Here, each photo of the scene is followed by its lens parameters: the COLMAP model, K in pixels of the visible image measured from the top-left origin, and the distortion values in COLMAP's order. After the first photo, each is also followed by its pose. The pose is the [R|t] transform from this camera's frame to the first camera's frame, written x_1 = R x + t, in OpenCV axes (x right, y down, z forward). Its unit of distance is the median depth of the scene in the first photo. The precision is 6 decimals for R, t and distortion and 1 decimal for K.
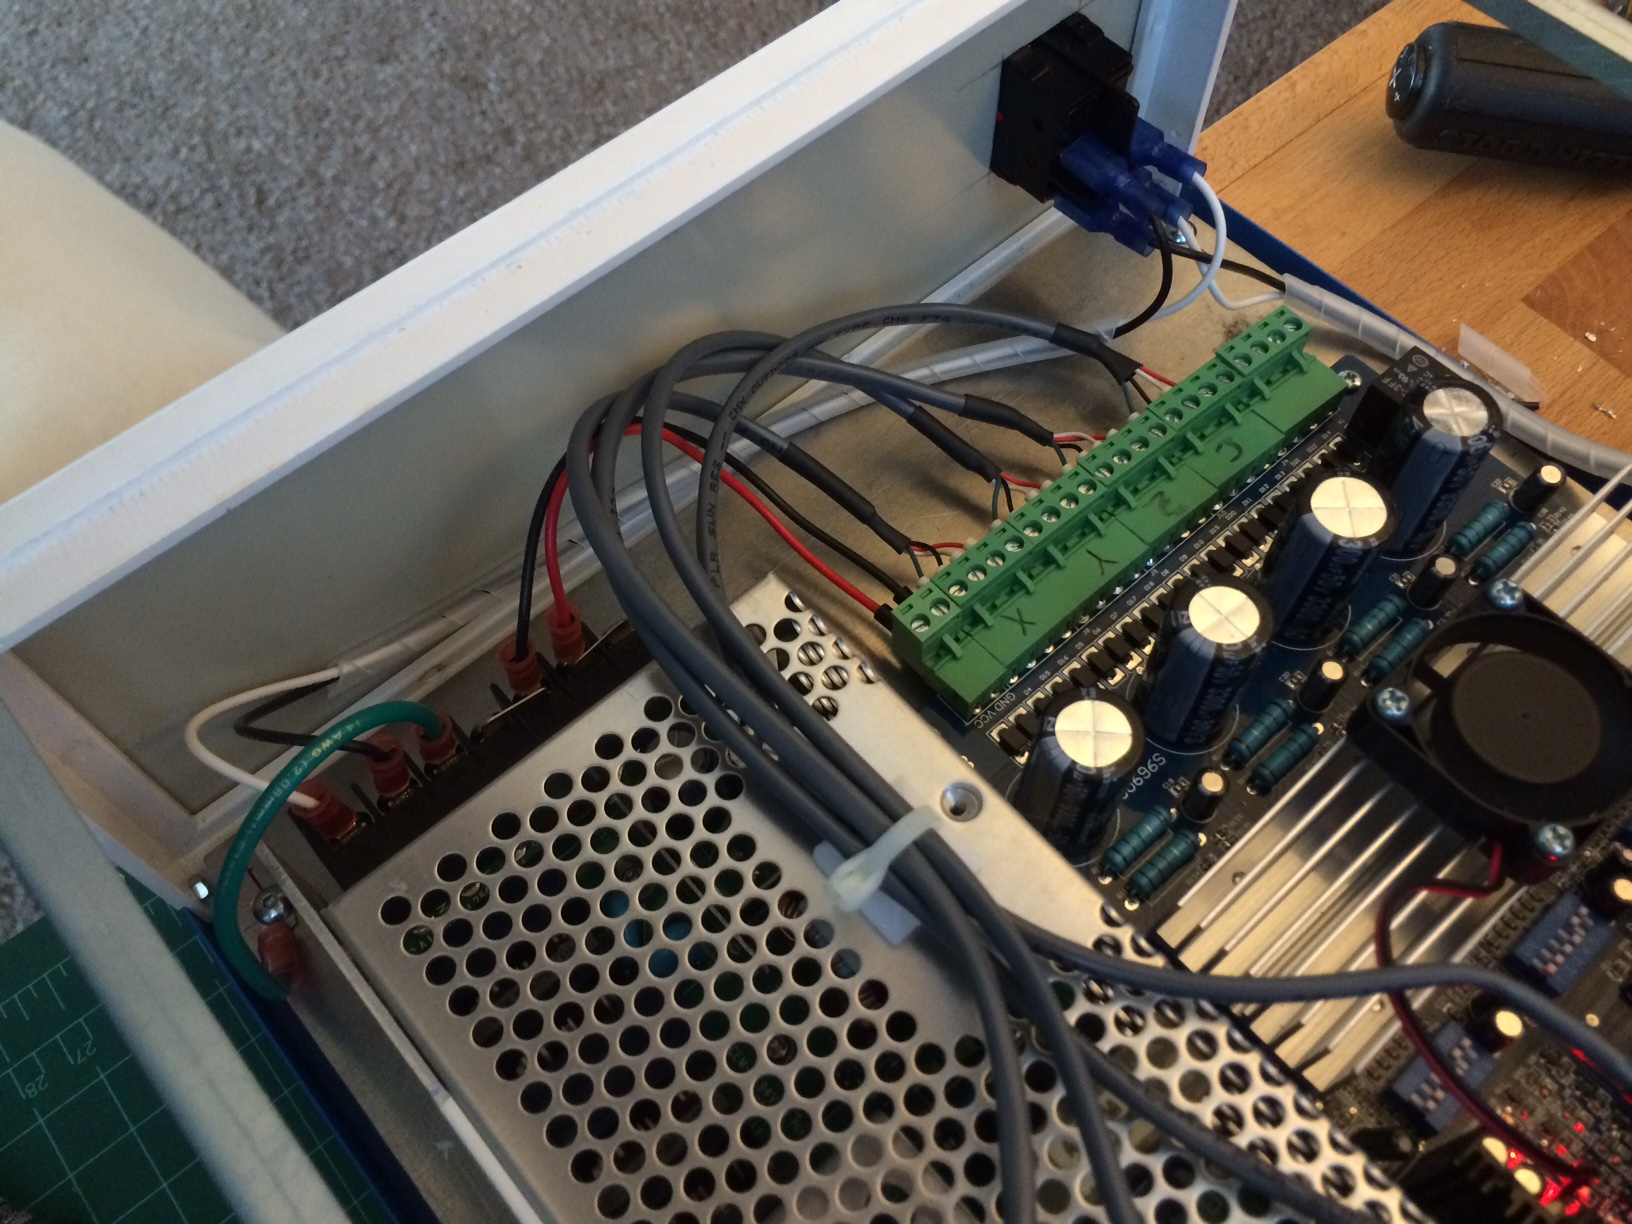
lens RADIAL K [[1425.3, 0, 821.0], [0, 1425.3, 614.4], [0, 0, 1]] dist [0.098232, -0.143958]
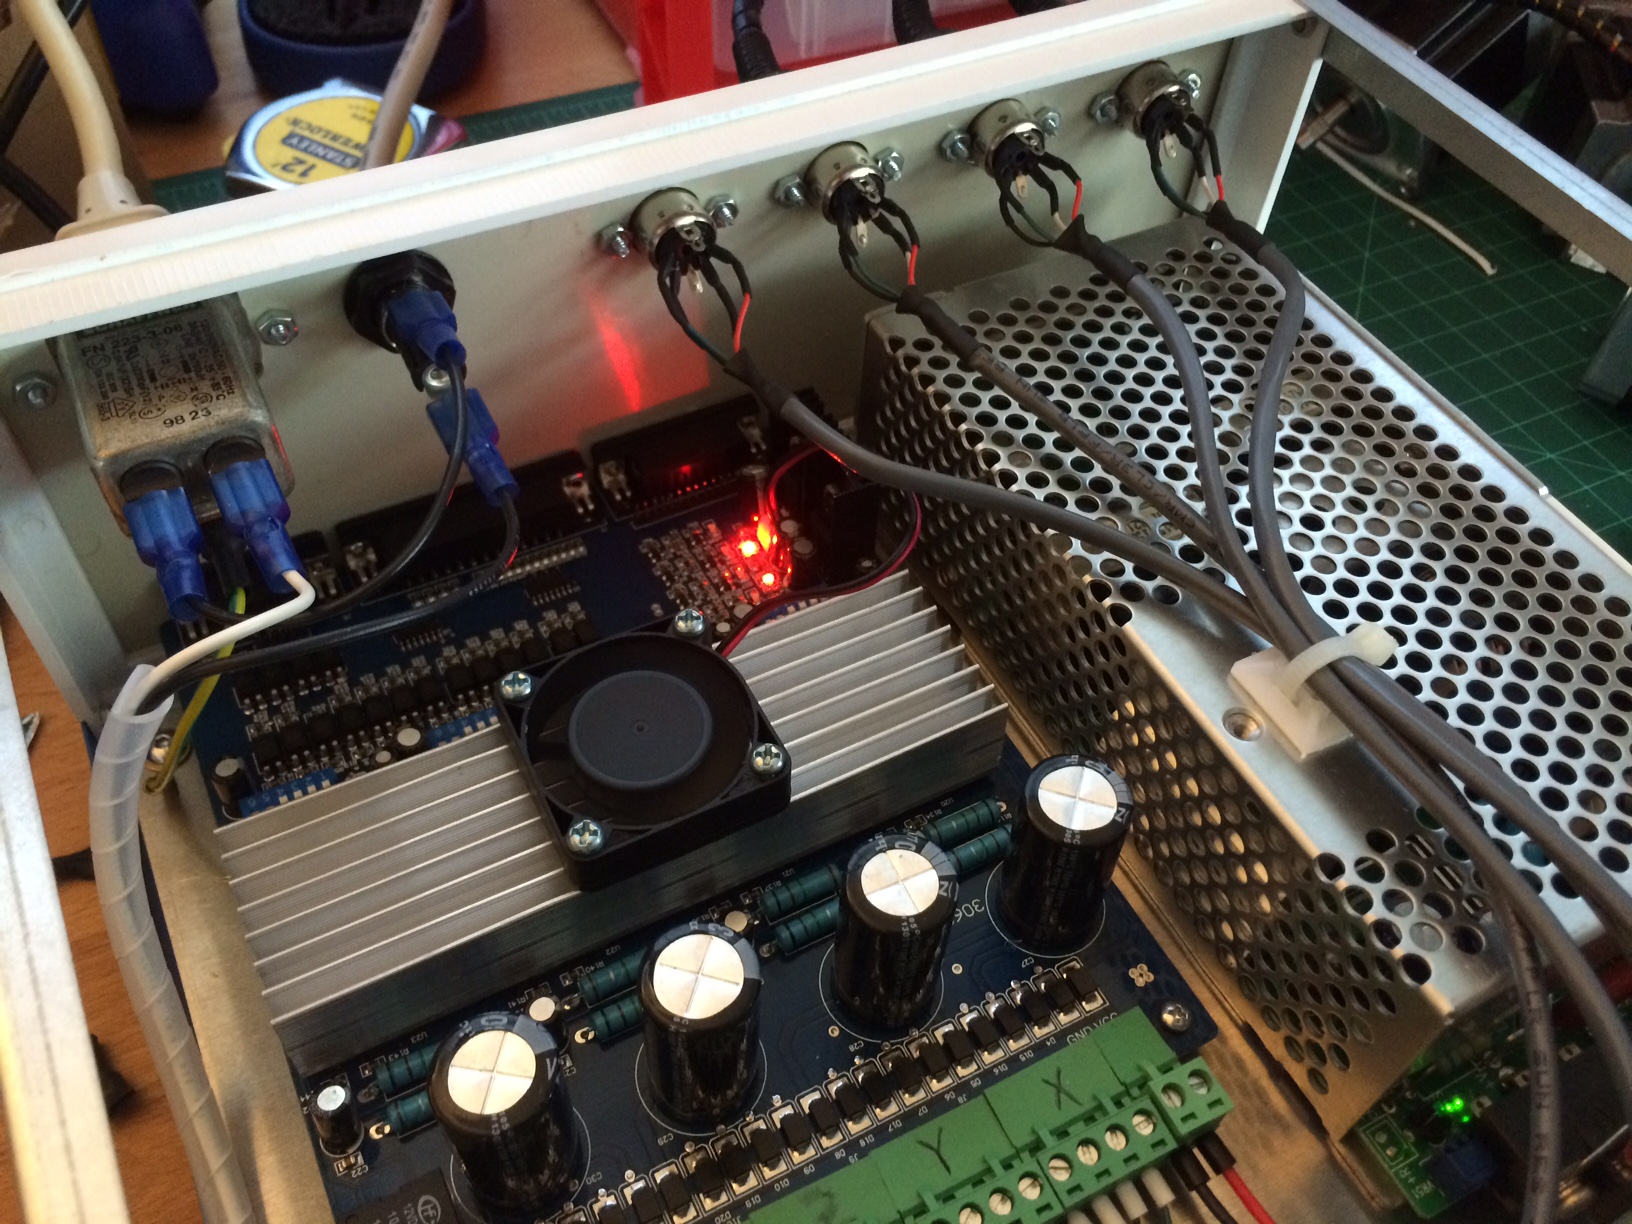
lens RADIAL K [[1425.3, 0, 821.0], [0, 1425.3, 614.4], [0, 0, 1]] dist [0.098232, -0.143958]
pose [[-0.970848, -0.205485, 0.123410, 0.268140], [0.186929, -0.326789, 0.926427, -0.817449], [-0.150038, 0.922488, 0.355673, 0.574152]]
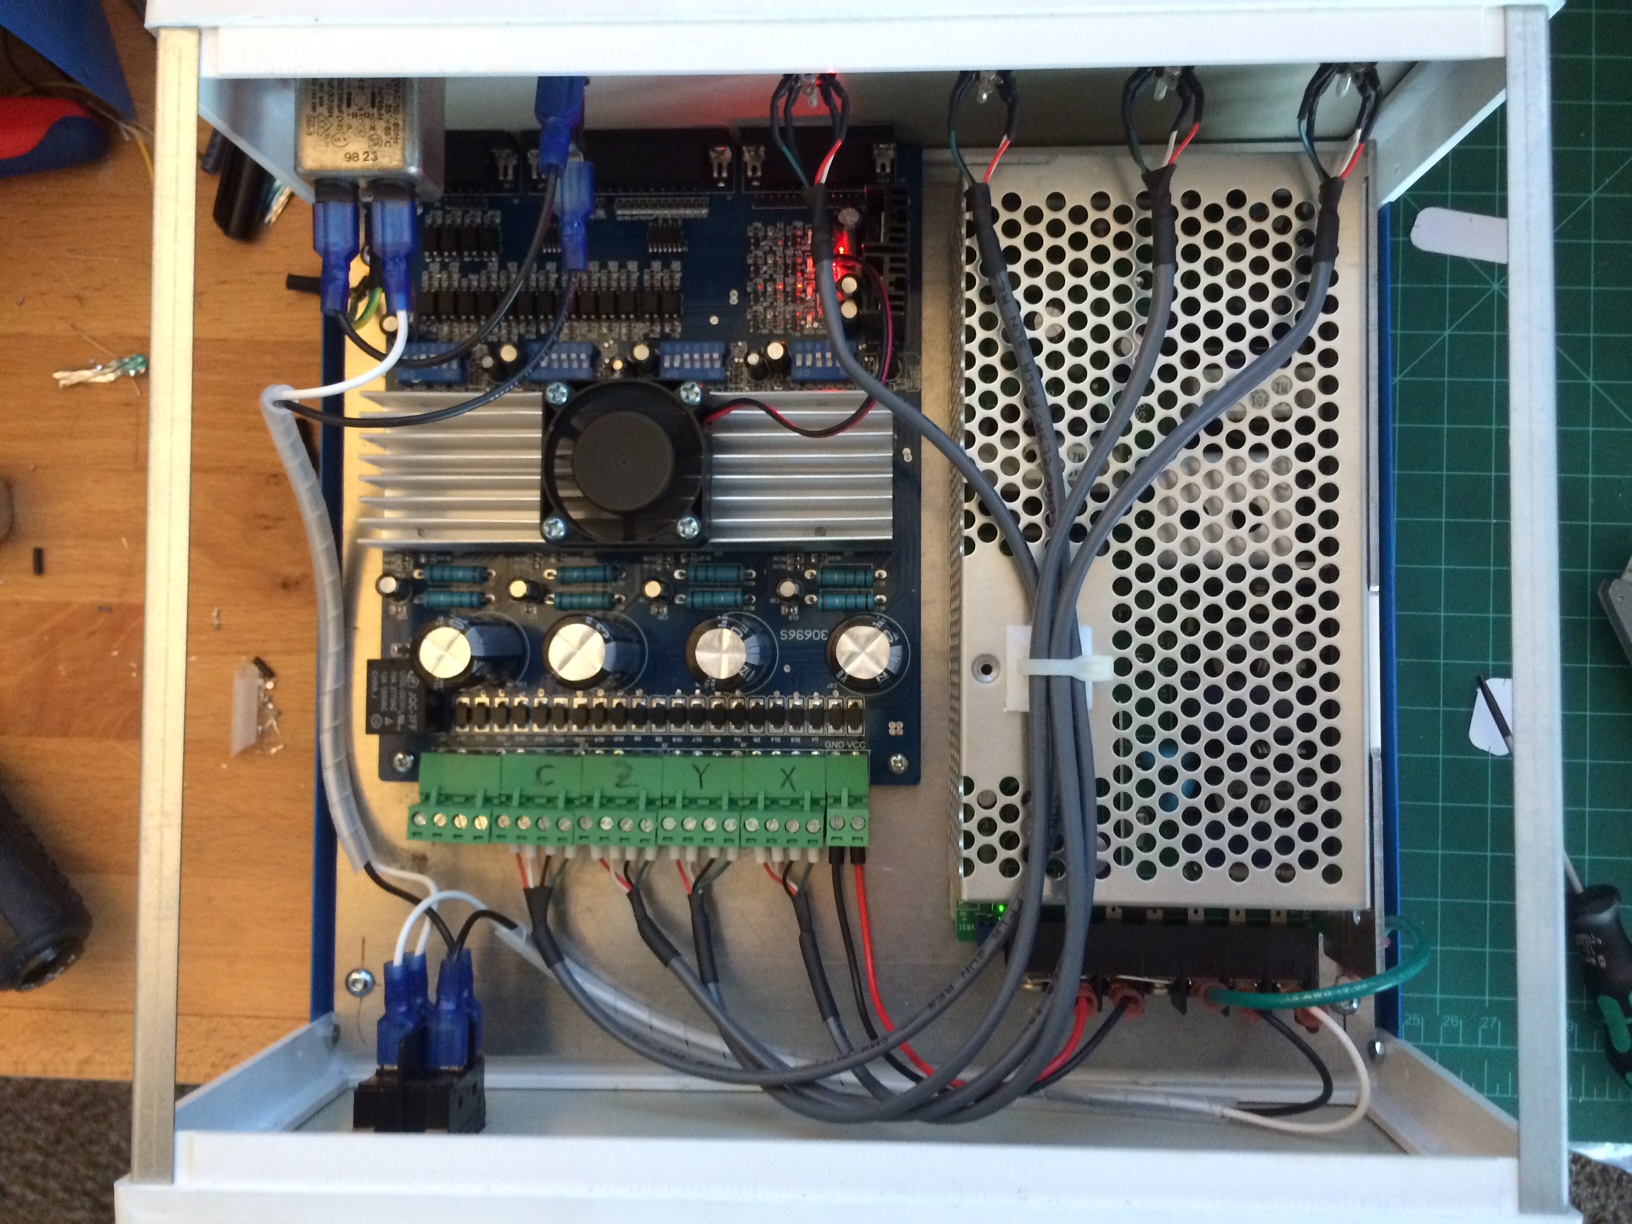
lens RADIAL K [[1425.3, 0, 821.0], [0, 1425.3, 614.4], [0, 0, 1]] dist [0.098232, -0.143958]
pose [[-0.743076, -0.665618, 0.069214, 0.151112], [0.607584, -0.627683, 0.486678, -0.605201], [-0.280497, 0.403692, 0.870835, -0.219260]]
